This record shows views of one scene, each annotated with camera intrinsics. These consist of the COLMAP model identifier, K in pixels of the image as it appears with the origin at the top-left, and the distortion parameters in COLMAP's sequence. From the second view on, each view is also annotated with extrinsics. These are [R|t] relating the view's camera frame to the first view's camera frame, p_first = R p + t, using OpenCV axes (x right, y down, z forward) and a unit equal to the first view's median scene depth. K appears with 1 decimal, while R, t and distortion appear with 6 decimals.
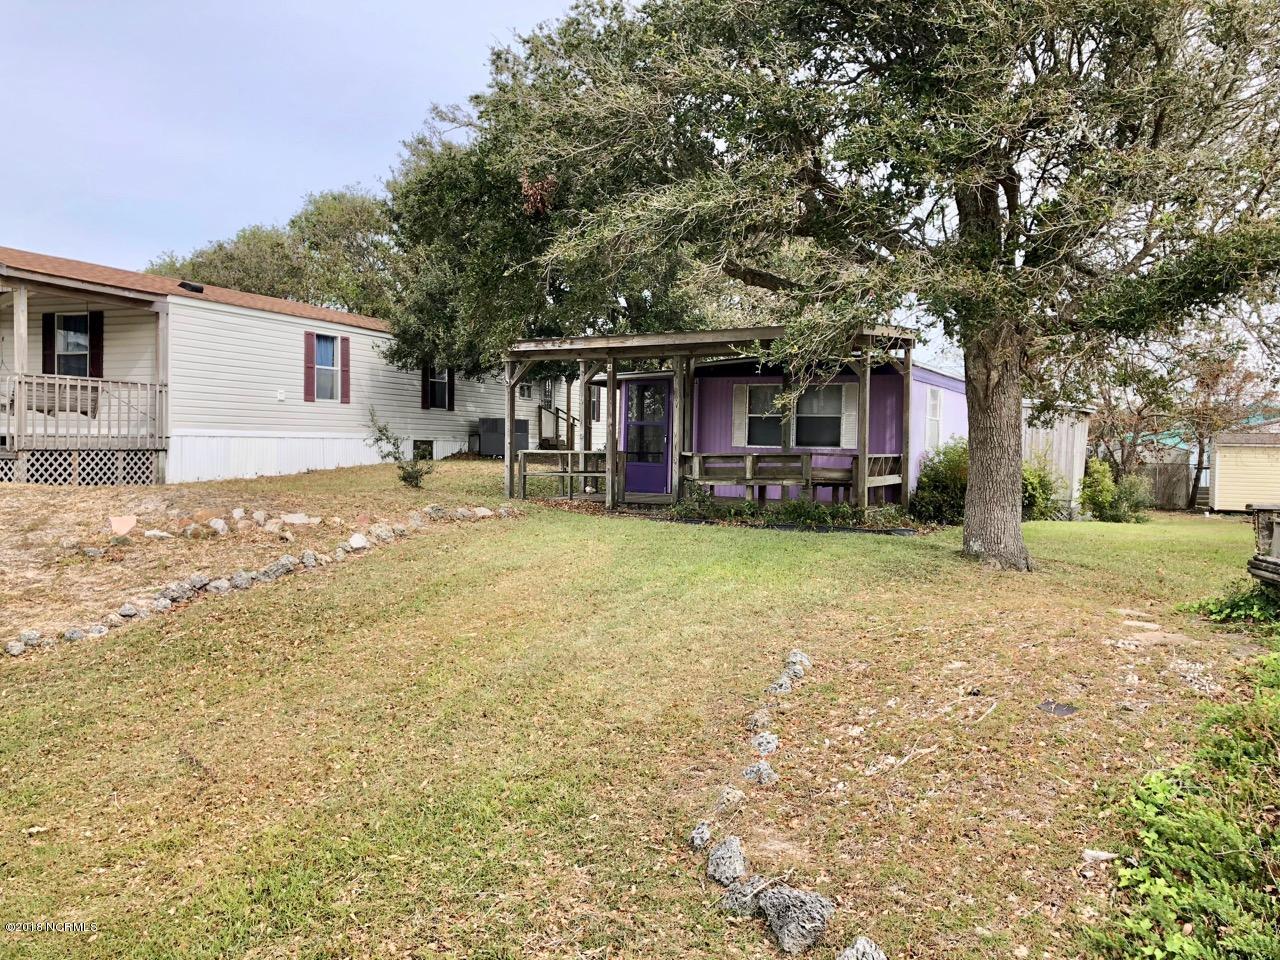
lens RADIAL K [[1069.1, 0, 642.4], [0, 1069.1, 476.5], [0, 0, 1]] dist [0.038125, -0.017341]
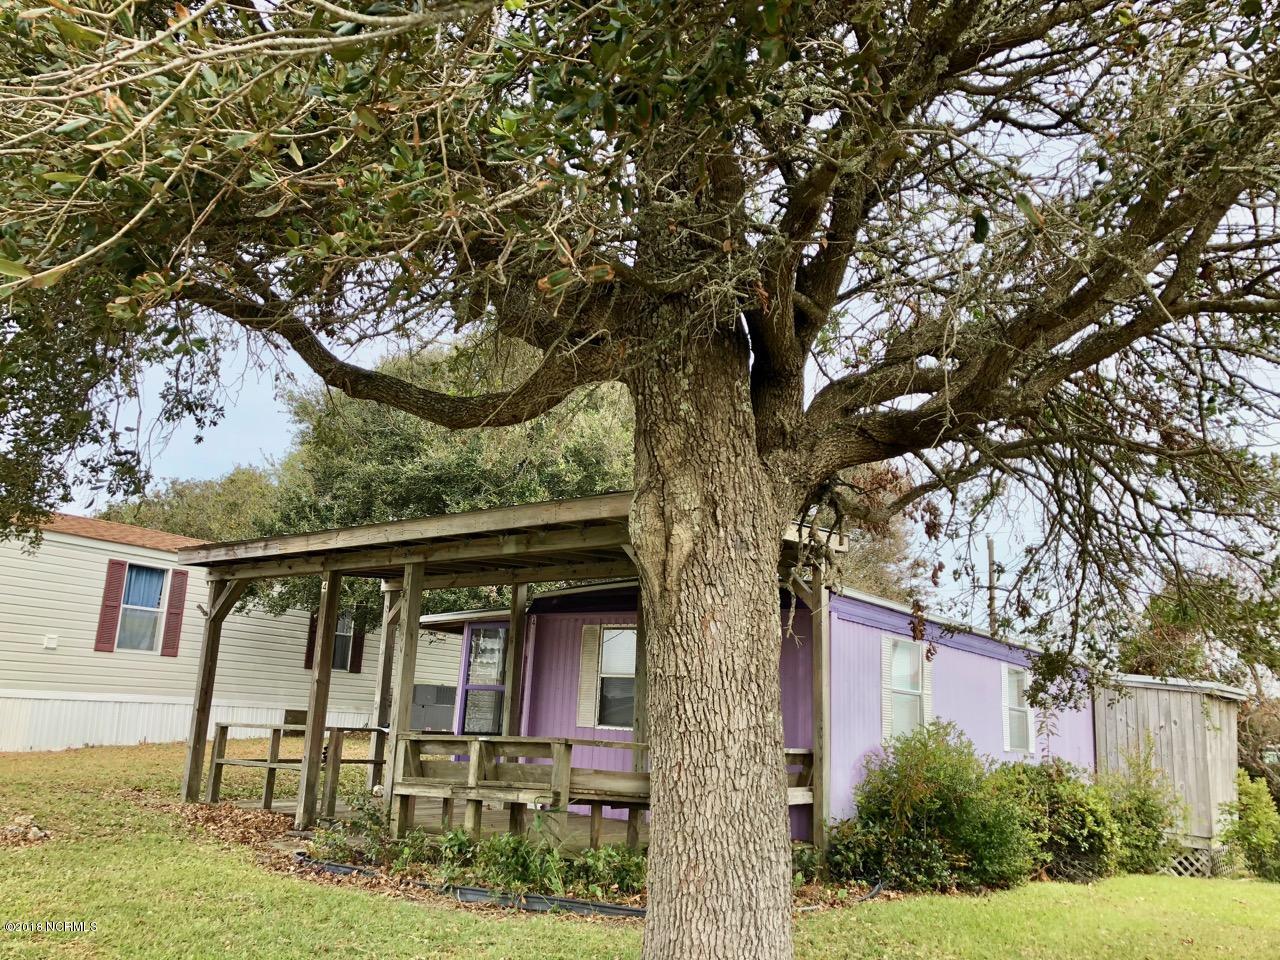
lens RADIAL K [[1069.1, 0, 639.5], [0, 1069.1, 489.2], [0, 0, 1]] dist [0.038125, -0.017341]
pose [[0.987235, -0.003243, -0.159239, 0.216485], [-0.036331, 0.968849, -0.244973, -0.010593], [0.155073, 0.247631, 0.956364, 0.371144]]
